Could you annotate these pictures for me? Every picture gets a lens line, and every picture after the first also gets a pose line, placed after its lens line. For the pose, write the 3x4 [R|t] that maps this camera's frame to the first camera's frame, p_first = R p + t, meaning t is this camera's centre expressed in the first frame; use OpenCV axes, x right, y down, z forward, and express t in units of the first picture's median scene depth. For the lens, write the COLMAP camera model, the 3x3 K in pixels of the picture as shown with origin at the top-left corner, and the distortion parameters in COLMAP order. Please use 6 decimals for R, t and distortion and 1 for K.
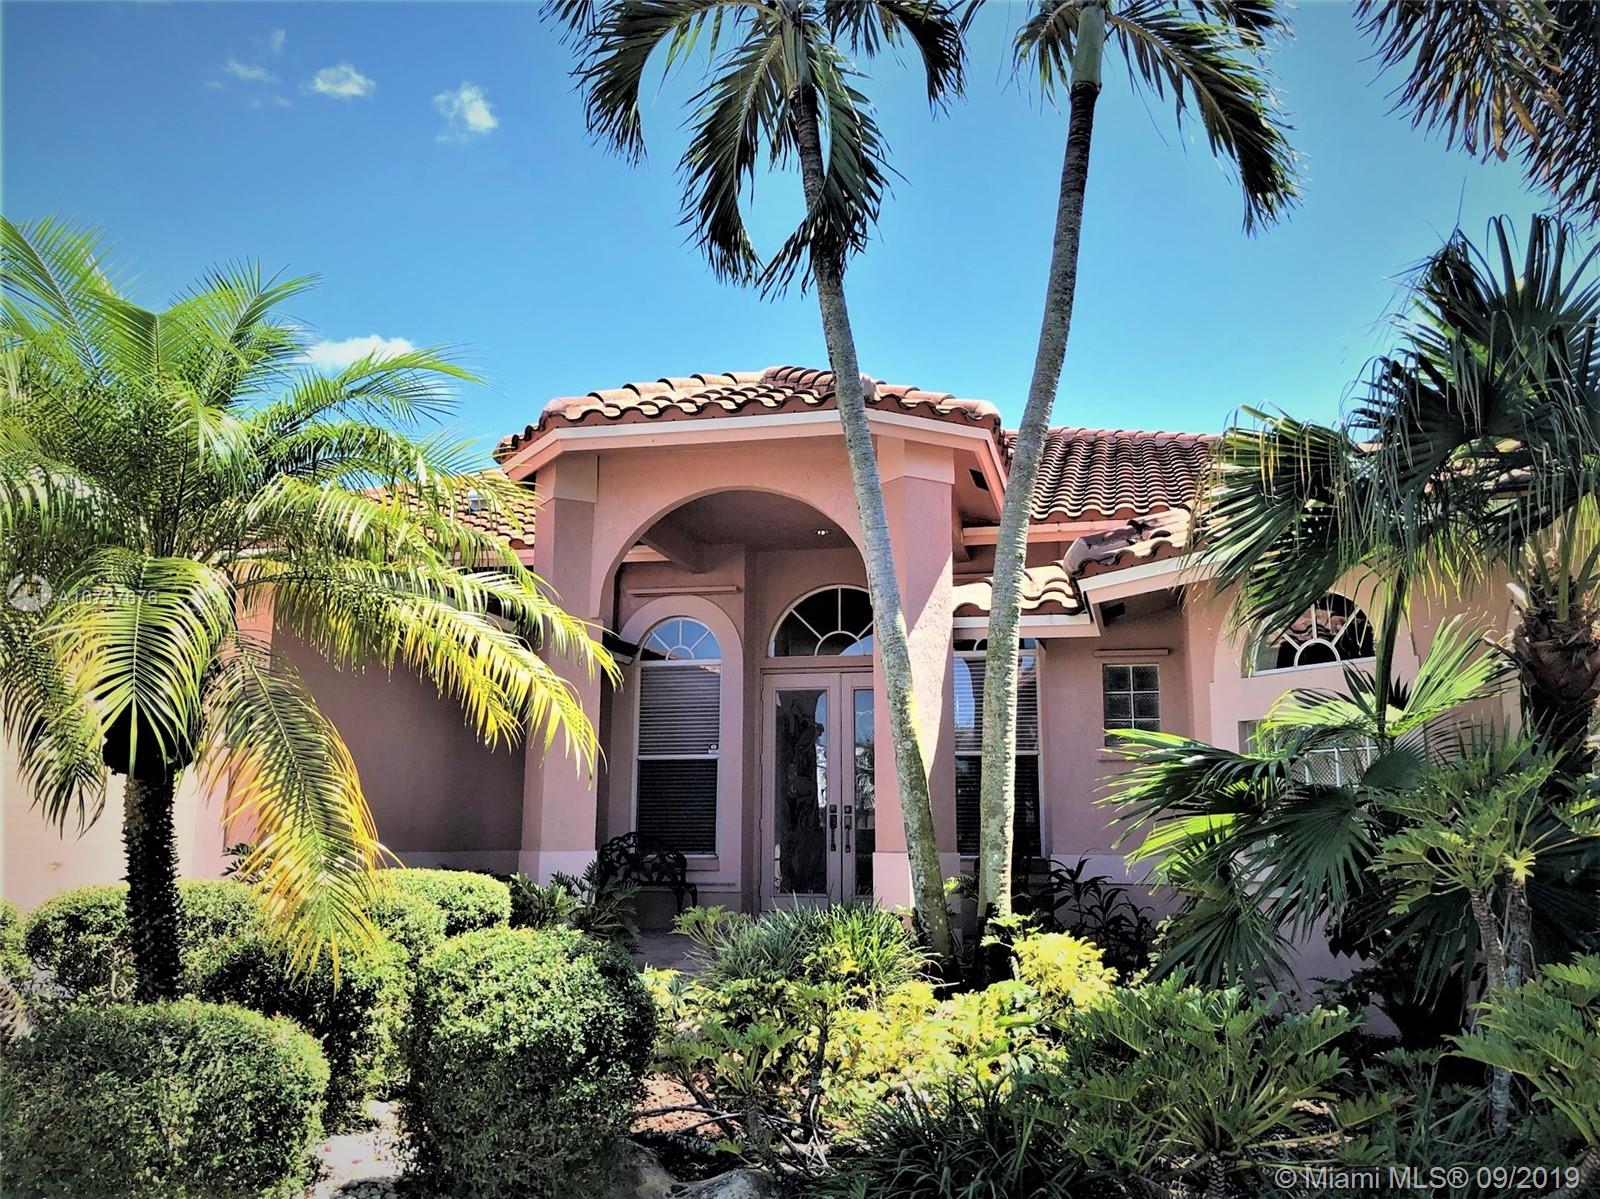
lens RADIAL K [[1289.5, 0, 808.7], [0, 1289.5, 596.0], [0, 0, 1]] dist [-0.010919, -0.015246]
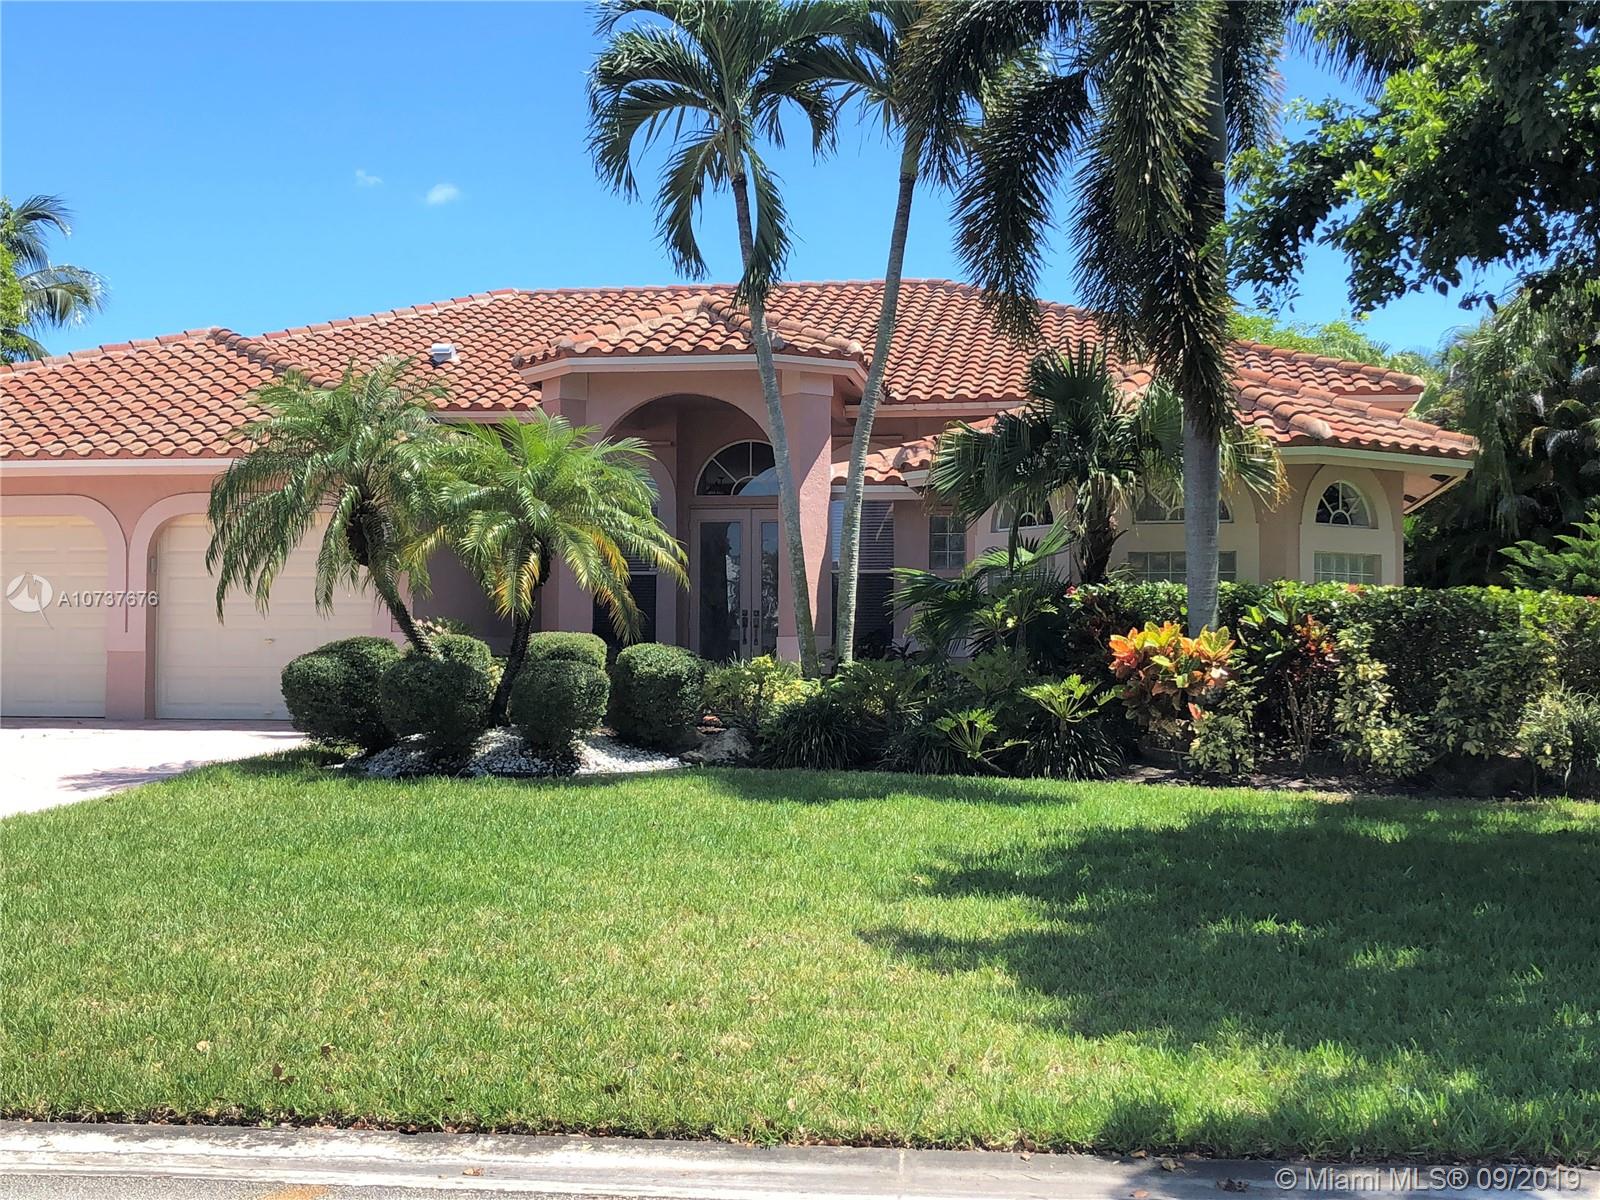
lens RADIAL K [[1958.8, 0, 822.4], [0, 1958.8, 593.6], [0, 0, 1]] dist [0.126047, 0.000000]
pose [[0.996944, 0.001694, 0.078101, -0.071948], [-0.012817, 0.989764, 0.142135, -0.170004], [-0.077061, -0.142702, 0.986761, -1.195663]]
